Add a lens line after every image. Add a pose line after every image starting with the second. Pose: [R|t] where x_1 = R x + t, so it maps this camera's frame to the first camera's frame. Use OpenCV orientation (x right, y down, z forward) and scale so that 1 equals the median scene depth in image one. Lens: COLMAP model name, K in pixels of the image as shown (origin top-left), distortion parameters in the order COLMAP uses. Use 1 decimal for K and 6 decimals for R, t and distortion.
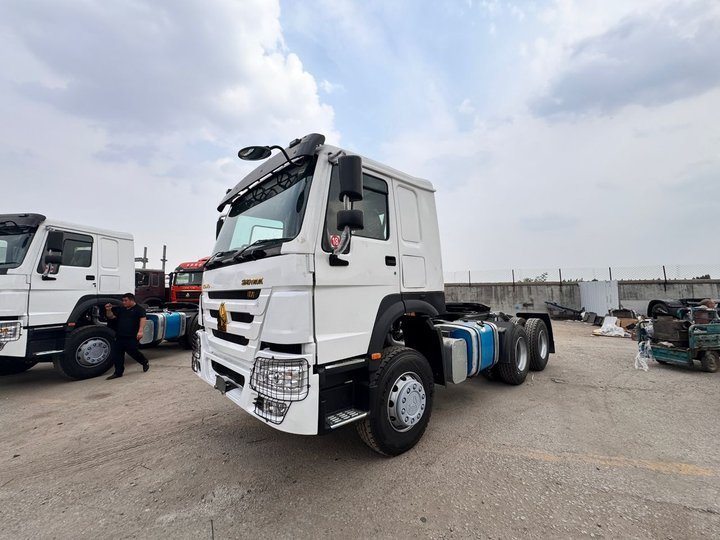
lens RADIAL K [[287.3, 0, 362.5], [0, 287.3, 274.9], [0, 0, 1]] dist [-0.027206, -0.000089]
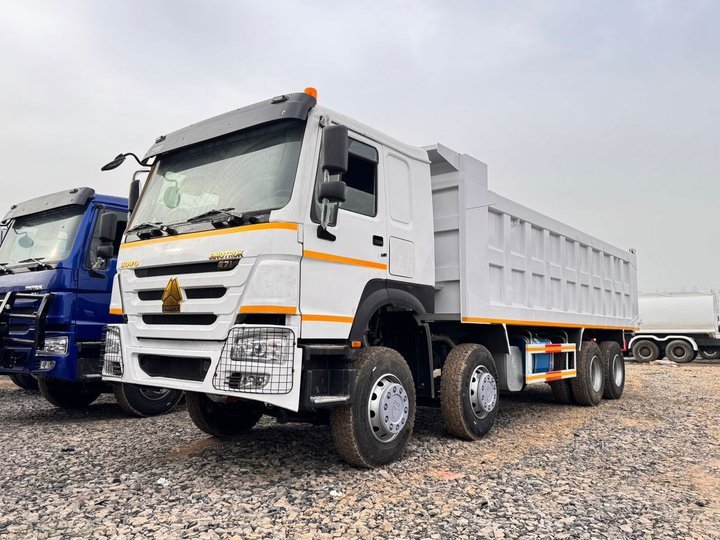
lens RADIAL K [[561.8, 0, 353.2], [0, 561.8, 265.1], [0, 0, 1]] dist [0.068053, -0.010268]
pose [[0.991312, 0.058368, 0.117876, -0.195311], [-0.051234, 0.996718, -0.062674, 0.154624], [-0.121147, 0.056090, 0.991049, -0.770327]]
